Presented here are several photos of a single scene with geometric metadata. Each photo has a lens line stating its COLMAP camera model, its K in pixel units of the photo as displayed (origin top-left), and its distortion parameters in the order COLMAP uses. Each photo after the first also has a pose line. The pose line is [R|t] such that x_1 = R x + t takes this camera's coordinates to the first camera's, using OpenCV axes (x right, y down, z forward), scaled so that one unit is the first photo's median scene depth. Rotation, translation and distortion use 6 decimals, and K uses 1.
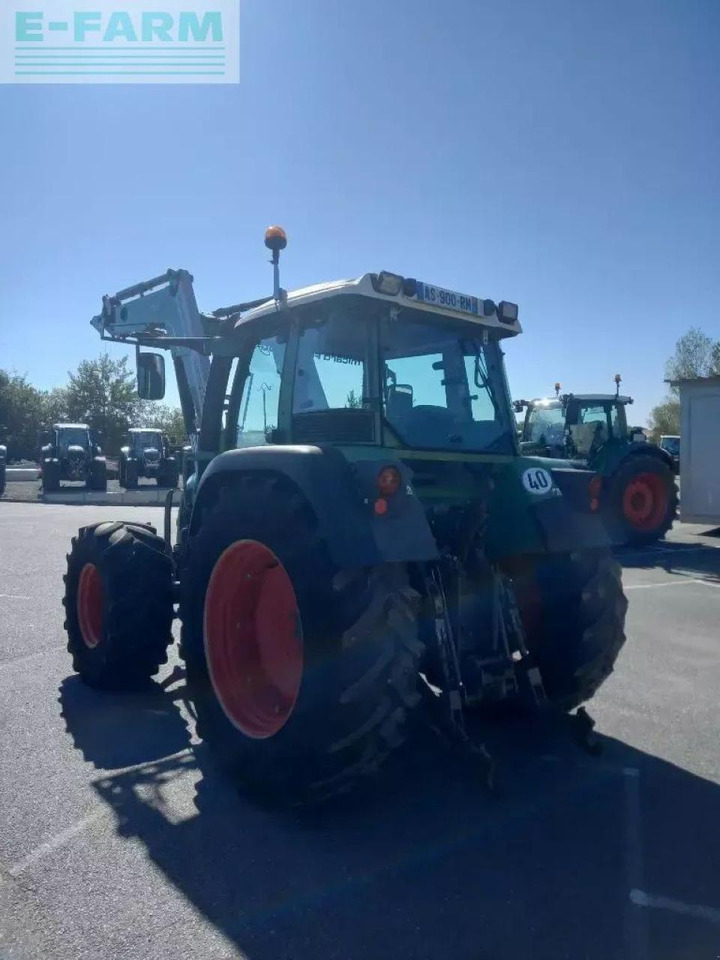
lens RADIAL K [[719.7, 0, 379.9], [0, 719.7, 474.2], [0, 0, 1]] dist [0.017551, 0.002020]
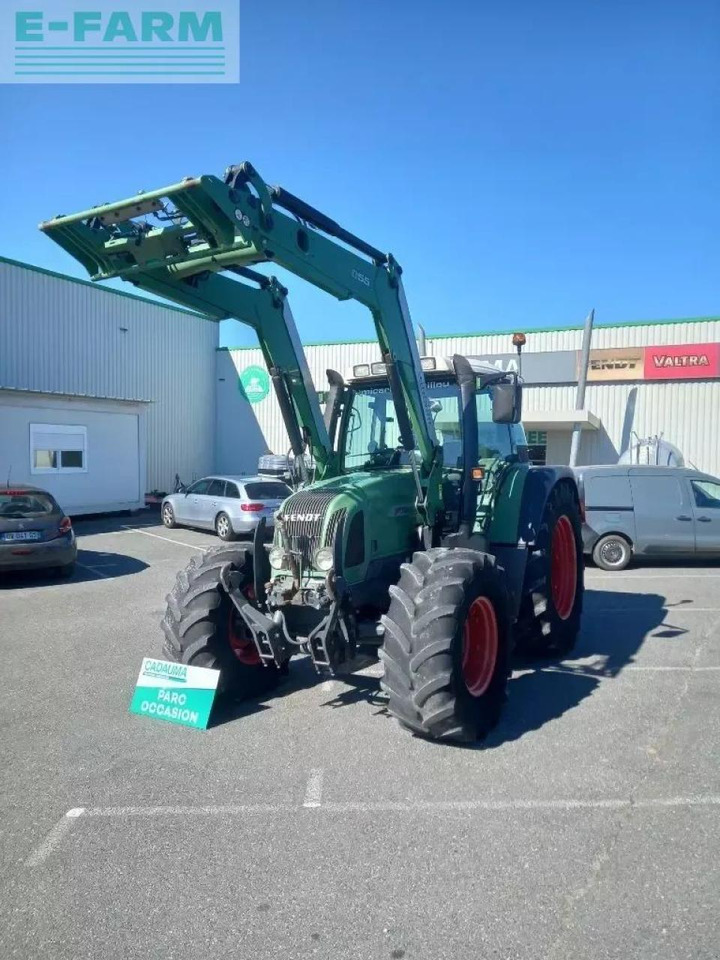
lens RADIAL K [[719.7, 0, 379.9], [0, 719.7, 474.2], [0, 0, 1]] dist [0.017551, 0.002020]
pose [[-0.386611, -0.019978, 0.922027, -1.427883], [0.015360, 0.999487, 0.028097, -0.064899], [-0.922115, 0.025025, -0.386106, 1.789199]]
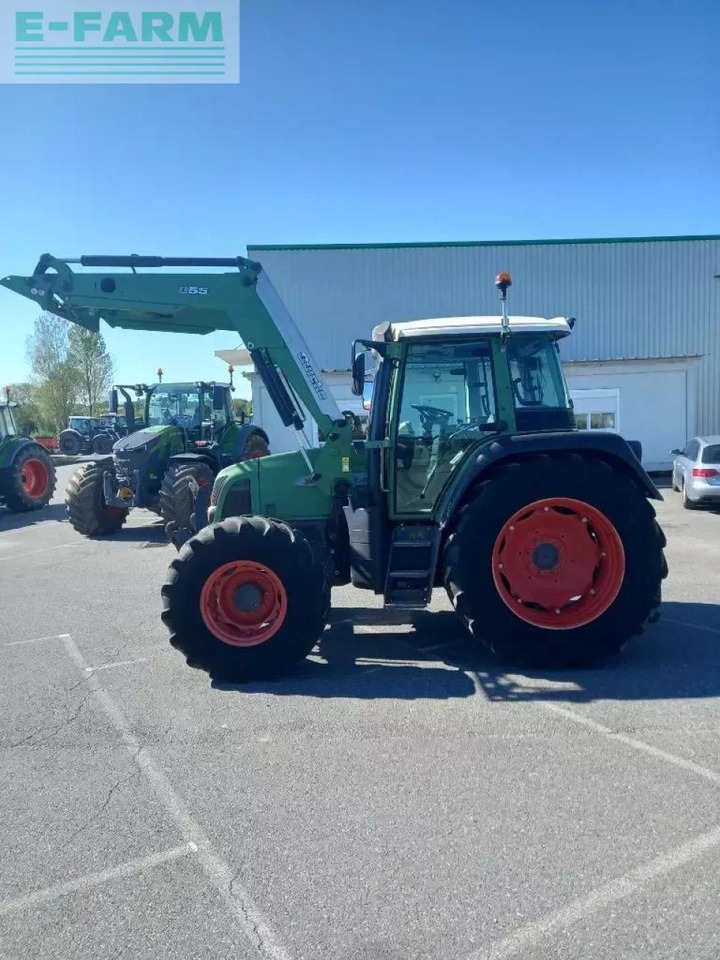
lens RADIAL K [[727.0, 0, 360.0], [0, 727.0, 480.0], [0, 0, 1]] dist [0.013315, 0.004228]
pose [[0.621011, -0.078045, 0.779906, -1.304675], [0.049458, 0.996949, 0.060383, -0.045607], [-0.782240, 0.001074, 0.622977, 0.324626]]
